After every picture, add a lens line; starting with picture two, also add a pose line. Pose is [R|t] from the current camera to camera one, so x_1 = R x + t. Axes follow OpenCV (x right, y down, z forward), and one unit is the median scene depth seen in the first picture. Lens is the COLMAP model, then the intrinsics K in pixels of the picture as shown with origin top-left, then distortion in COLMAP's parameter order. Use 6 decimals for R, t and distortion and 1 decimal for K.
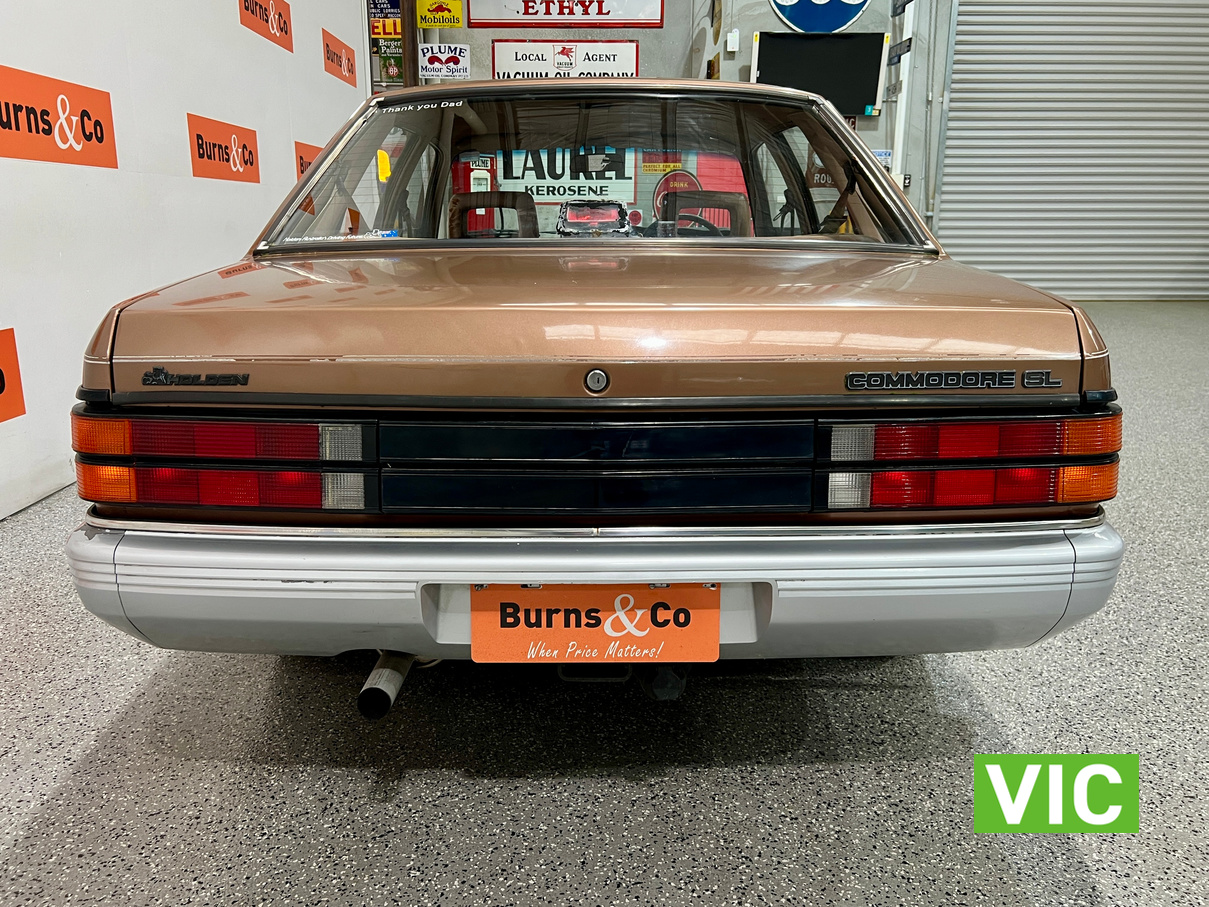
lens RADIAL K [[966.3, 0, 599.3], [0, 966.3, 448.7], [0, 0, 1]] dist [0.055947, -0.058980]
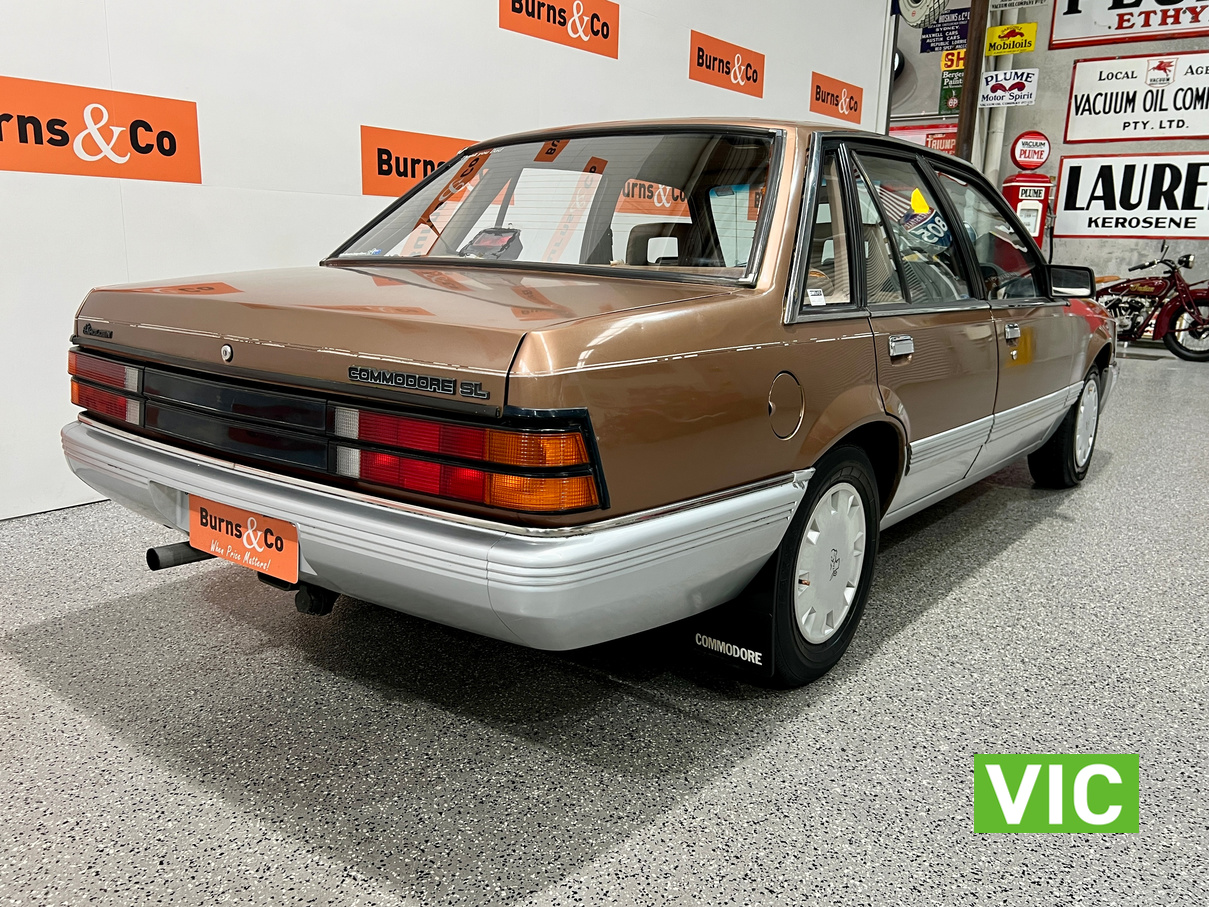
lens RADIAL K [[966.3, 0, 599.3], [0, 966.3, 448.7], [0, 0, 1]] dist [0.055947, -0.058980]
pose [[0.797820, 0.143456, -0.585580, 0.127201], [-0.161720, 0.986605, 0.021364, -0.005328], [0.580801, 0.077655, 0.810333, 0.019531]]
